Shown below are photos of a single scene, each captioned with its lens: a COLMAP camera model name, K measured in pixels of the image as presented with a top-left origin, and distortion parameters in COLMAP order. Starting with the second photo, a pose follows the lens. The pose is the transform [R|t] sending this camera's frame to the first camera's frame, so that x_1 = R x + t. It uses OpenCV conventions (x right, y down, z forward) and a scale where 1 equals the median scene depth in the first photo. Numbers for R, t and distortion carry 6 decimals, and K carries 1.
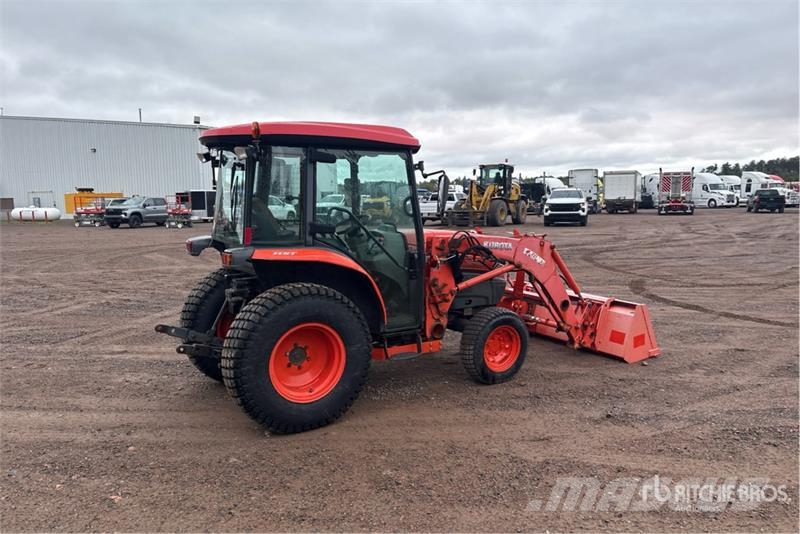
lens RADIAL K [[600.1, 0, 409.8], [0, 600.1, 263.5], [0, 0, 1]] dist [0.026443, -0.011687]
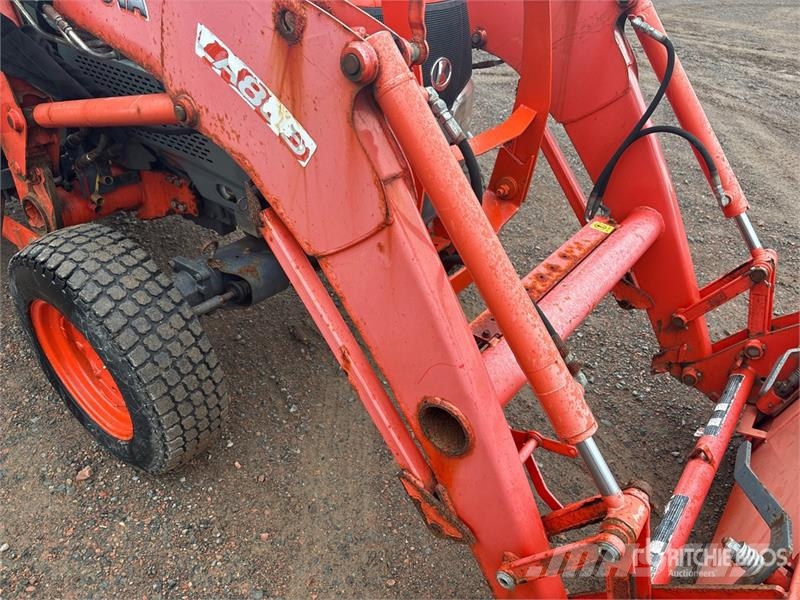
lens RADIAL K [[597.8, 0, 395.0], [0, 597.8, 300.3], [0, 0, 1]] dist [0.043019, -0.042931]
pose [[0.343660, 0.531960, -0.773897, 0.386194], [-0.152344, 0.844753, 0.513014, -0.056202], [0.926655, -0.058403, 0.371349, 0.960512]]
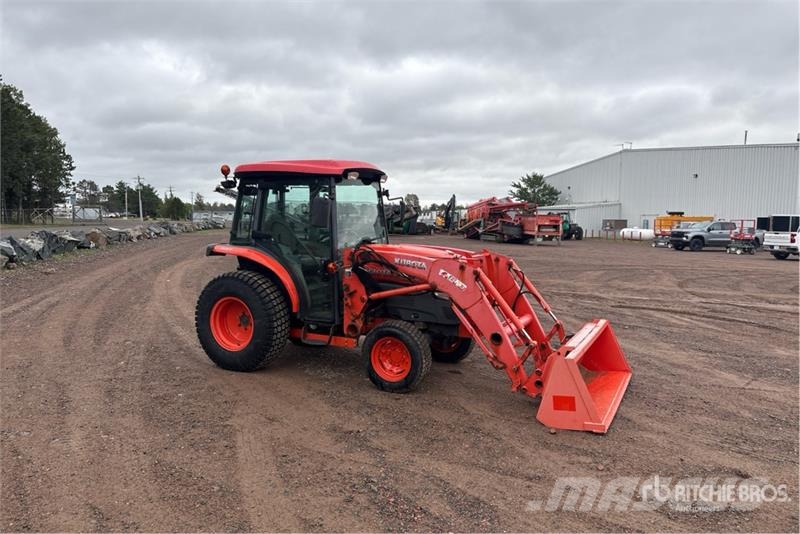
lens RADIAL K [[600.1, 0, 409.8], [0, 600.1, 263.5], [0, 0, 1]] dist [0.026443, -0.011687]
pose [[0.532496, 0.082221, -0.842430, 0.976503], [-0.115659, 0.993004, 0.023810, -0.051852], [0.838493, 0.084756, 0.538280, 0.413603]]
